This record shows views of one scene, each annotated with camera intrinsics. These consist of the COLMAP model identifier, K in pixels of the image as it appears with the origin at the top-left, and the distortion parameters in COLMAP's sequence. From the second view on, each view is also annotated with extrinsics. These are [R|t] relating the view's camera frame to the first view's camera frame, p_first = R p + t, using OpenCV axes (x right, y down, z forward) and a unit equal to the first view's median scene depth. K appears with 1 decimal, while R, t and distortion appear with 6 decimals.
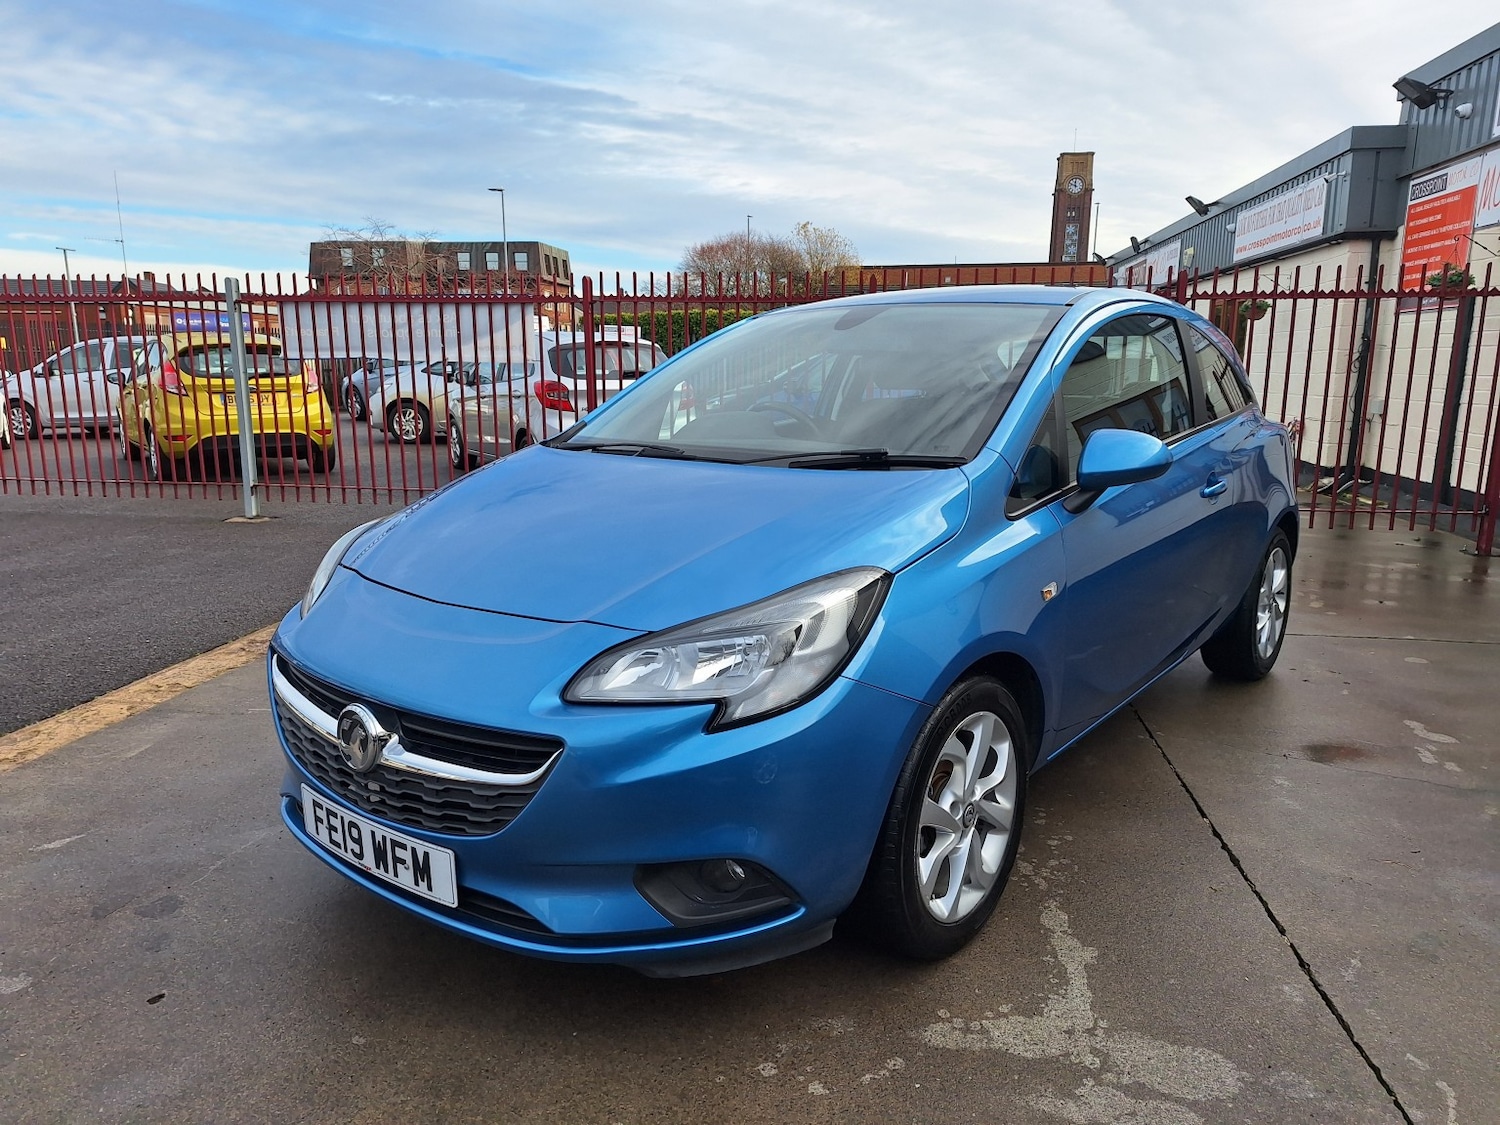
lens RADIAL K [[1040.5, 0, 758.8], [0, 1040.5, 577.3], [0, 0, 1]] dist [0.052672, -0.042984]
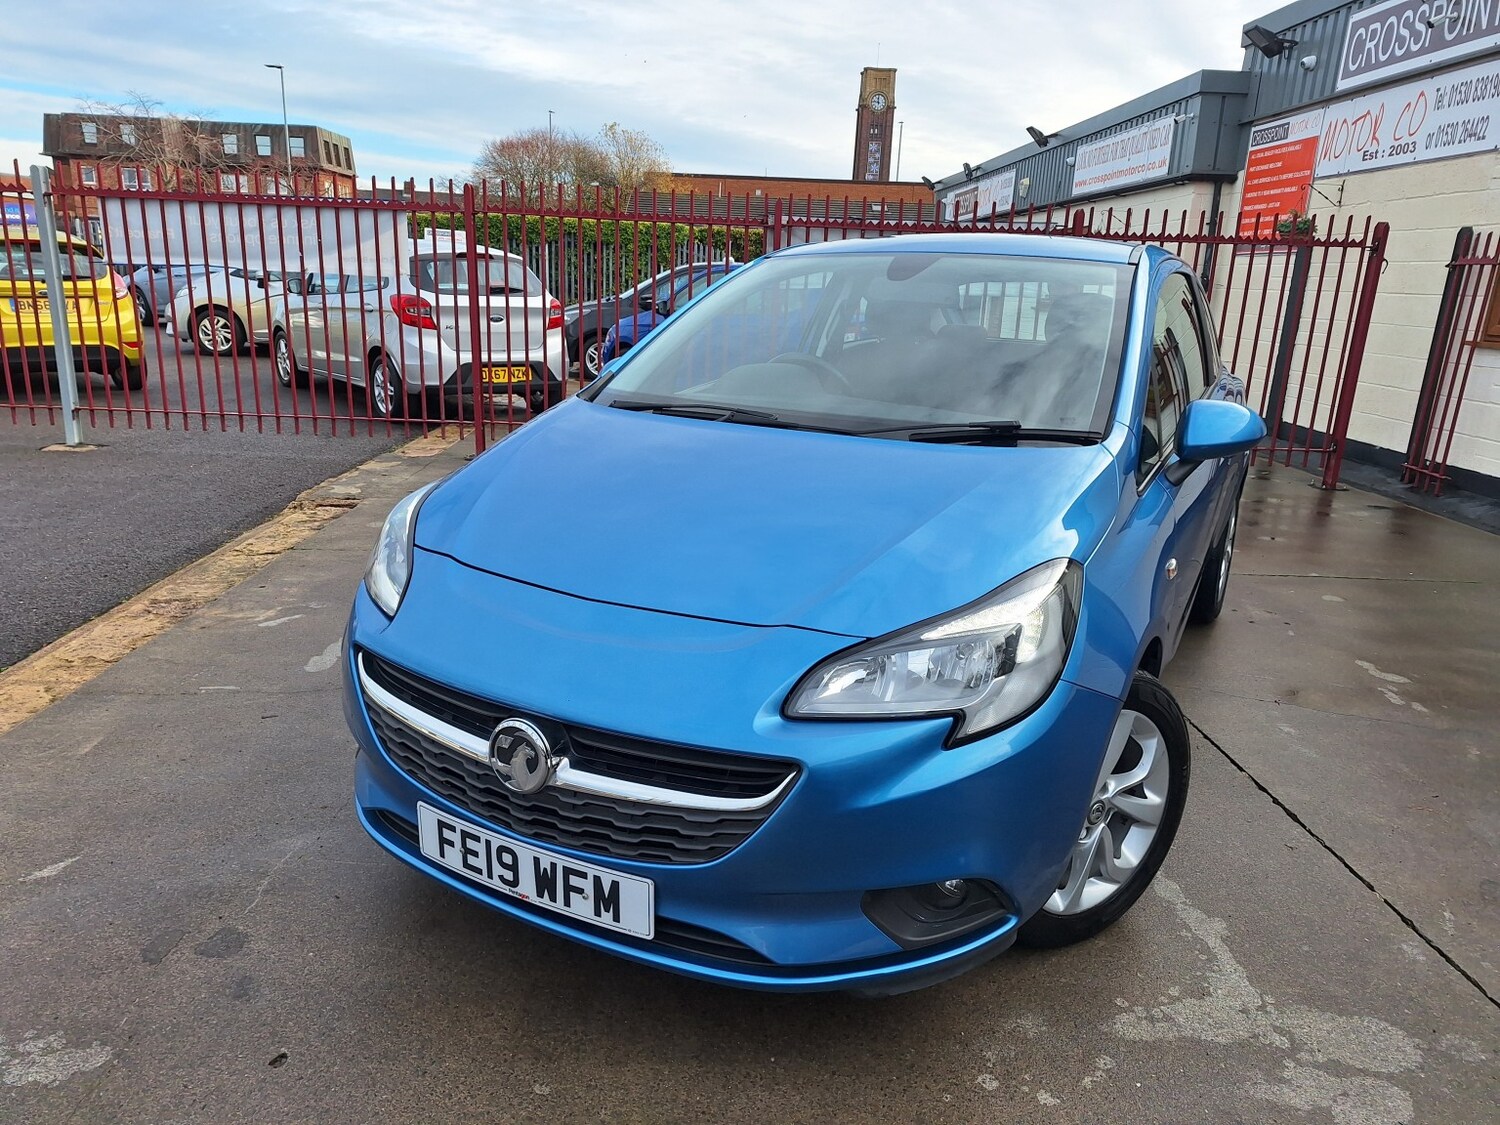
lens RADIAL K [[1040.5, 0, 740.8], [0, 1040.5, 571.4], [0, 0, 1]] dist [0.052672, -0.042984]
pose [[0.985219, -0.014770, 0.170663, -0.165486], [0.002018, 0.997207, 0.074655, -0.032386], [-0.171290, -0.073207, 0.982497, 0.053961]]
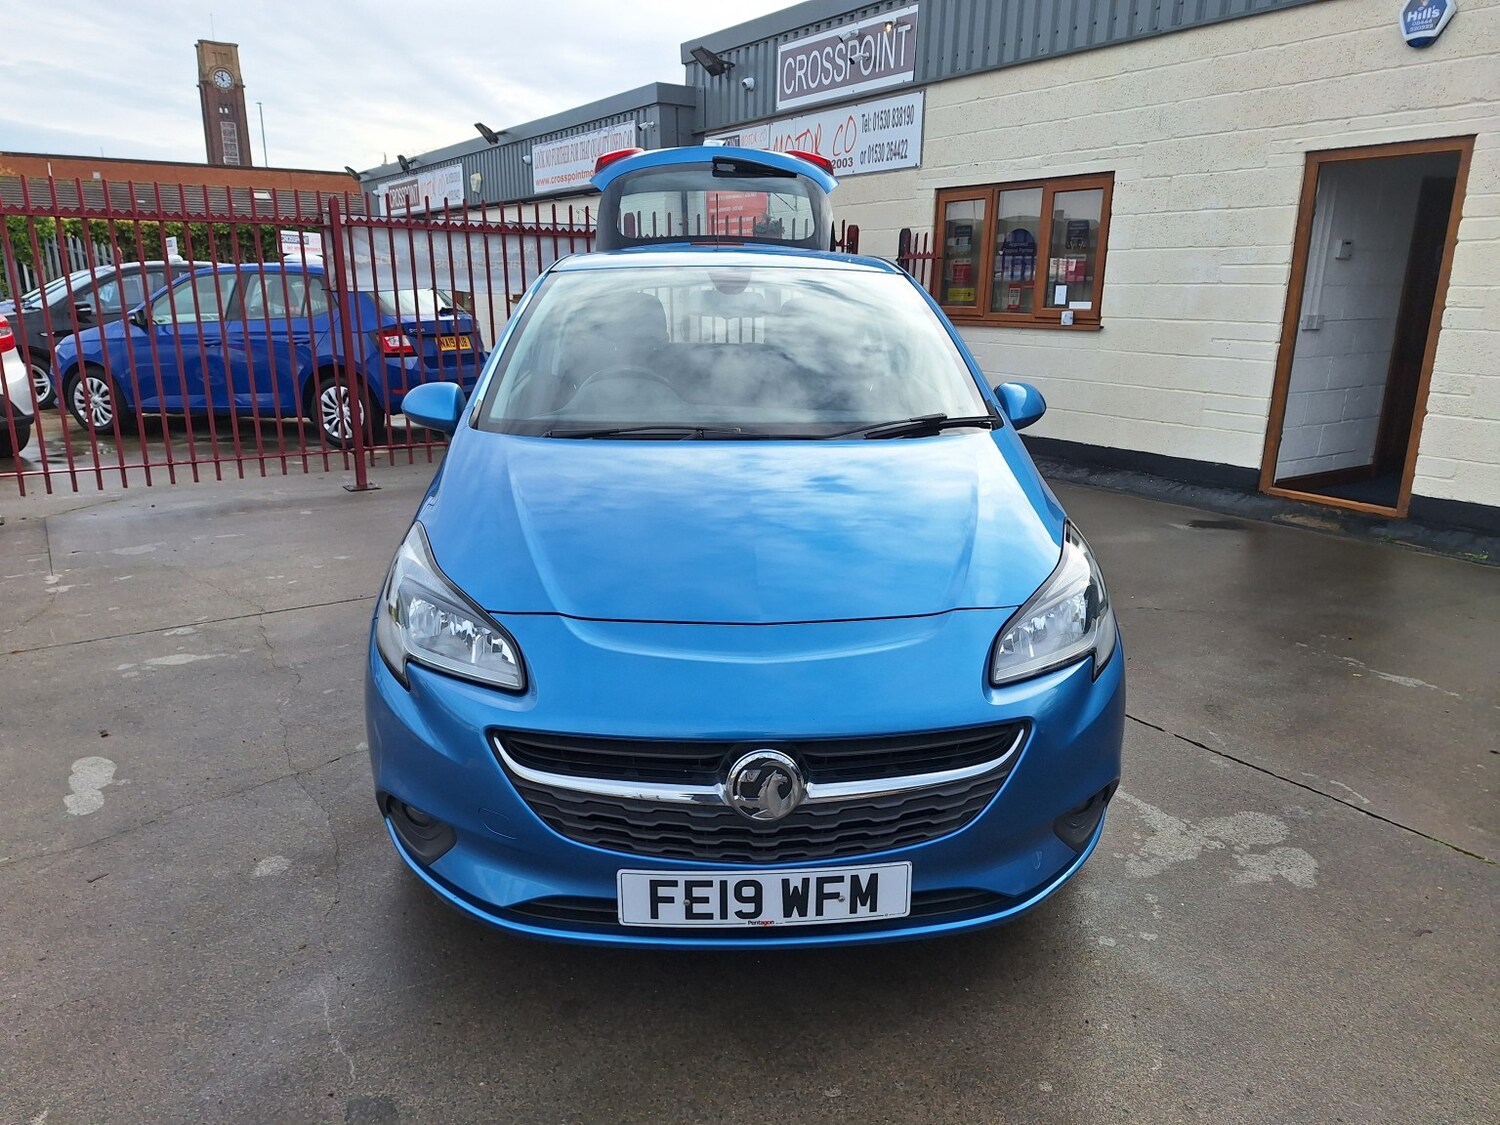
lens RADIAL K [[1040.5, 0, 745.0], [0, 1040.5, 577.8], [0, 0, 1]] dist [0.052672, -0.042984]
pose [[0.749722, -0.178820, 0.637135, -0.446869], [0.129415, 0.983827, 0.123840, -0.065525], [-0.648975, -0.010391, 0.760738, 0.157855]]
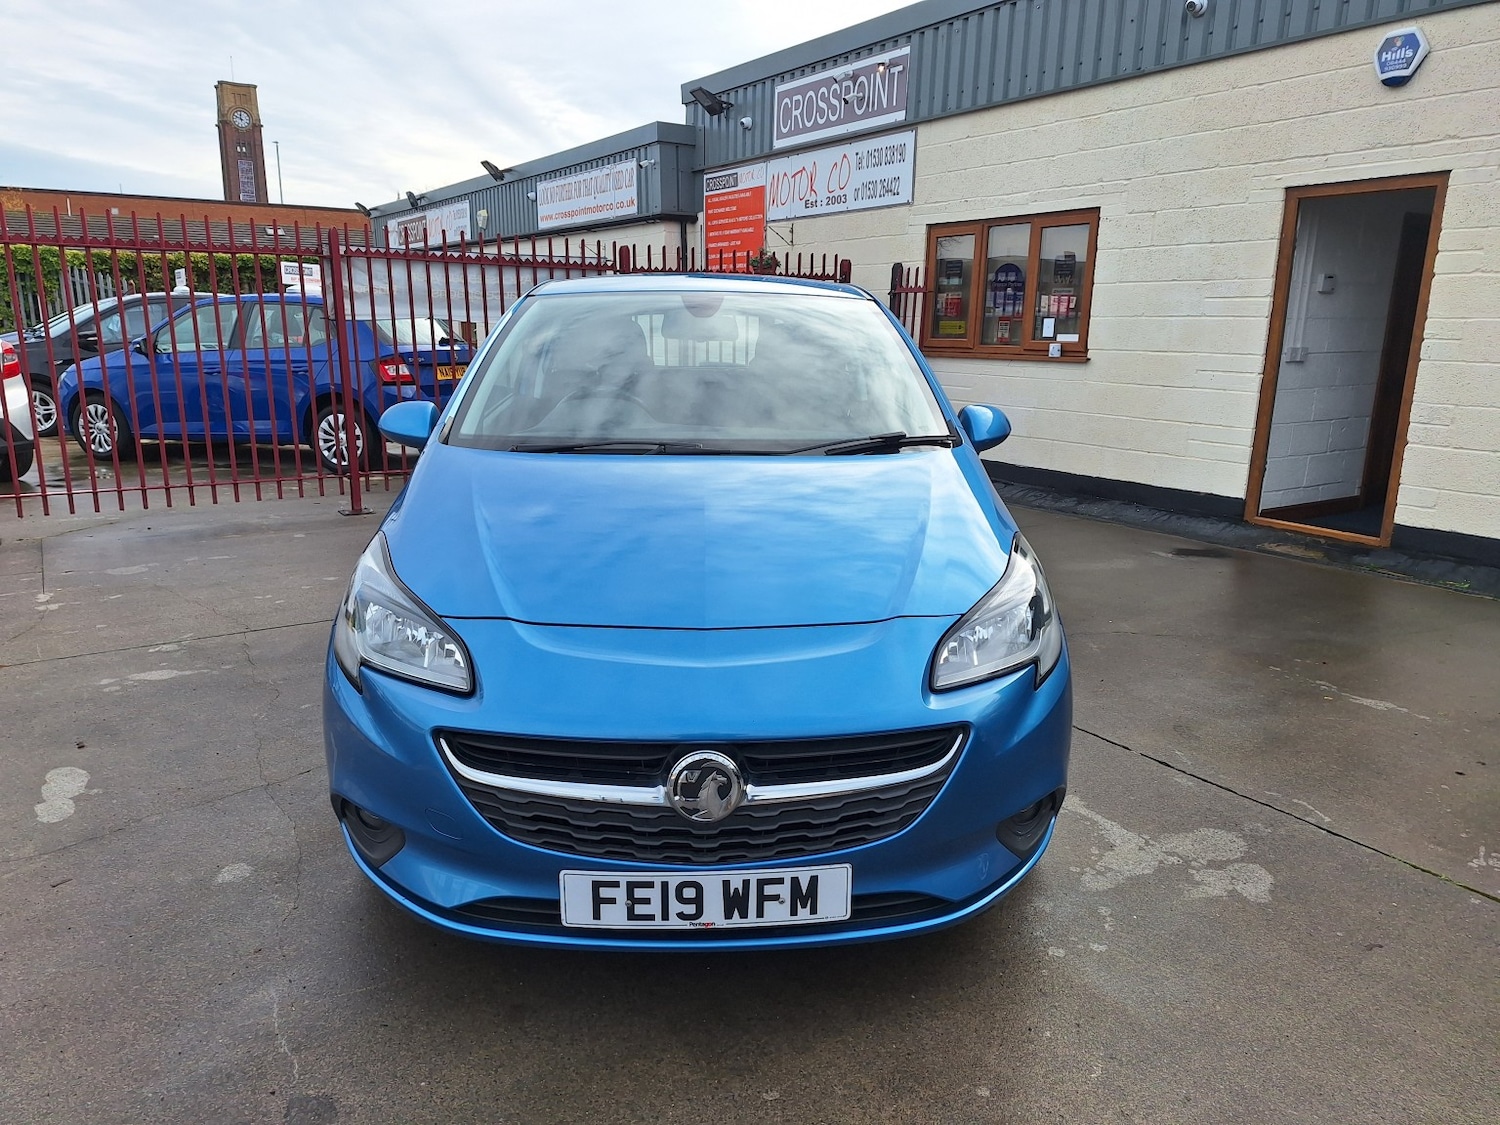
lens RADIAL K [[1040.5, 0, 743.7], [0, 1040.5, 572.2], [0, 0, 1]] dist [0.052672, -0.042984]
pose [[0.755116, -0.150486, 0.638086, -0.435480], [0.124095, 0.988512, 0.086277, -0.051595], [-0.643739, 0.014034, 0.765116, 0.132214]]
